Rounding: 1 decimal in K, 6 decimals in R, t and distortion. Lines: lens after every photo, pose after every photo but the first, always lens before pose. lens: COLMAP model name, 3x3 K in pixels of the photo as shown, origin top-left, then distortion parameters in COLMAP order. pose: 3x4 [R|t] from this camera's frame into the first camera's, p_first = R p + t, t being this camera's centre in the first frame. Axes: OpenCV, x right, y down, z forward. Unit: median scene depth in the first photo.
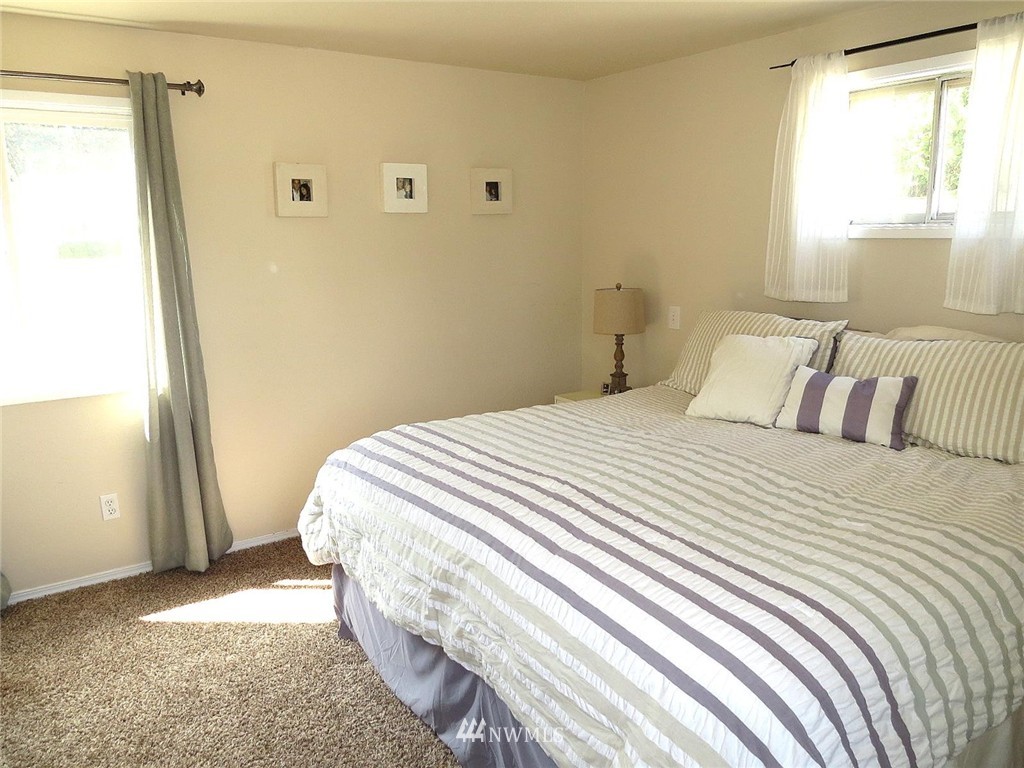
lens RADIAL K [[738.4, 0, 517.4], [0, 738.4, 384.5], [0, 0, 1]] dist [-0.019334, 0.002463]
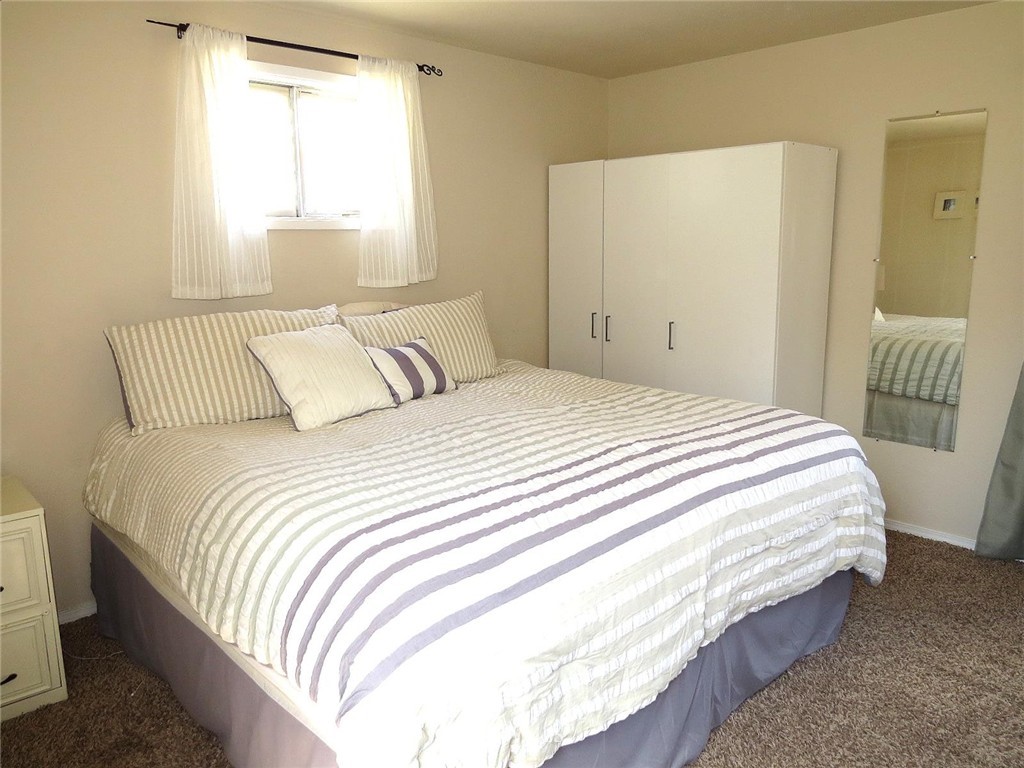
lens RADIAL K [[738.4, 0, 517.4], [0, 738.4, 384.5], [0, 0, 1]] dist [-0.019334, 0.002463]
pose [[-0.112536, -0.177525, 0.977661, -0.688907], [0.215163, 0.956213, 0.198397, -0.139812], [-0.970072, 0.232683, -0.069411, 0.901215]]
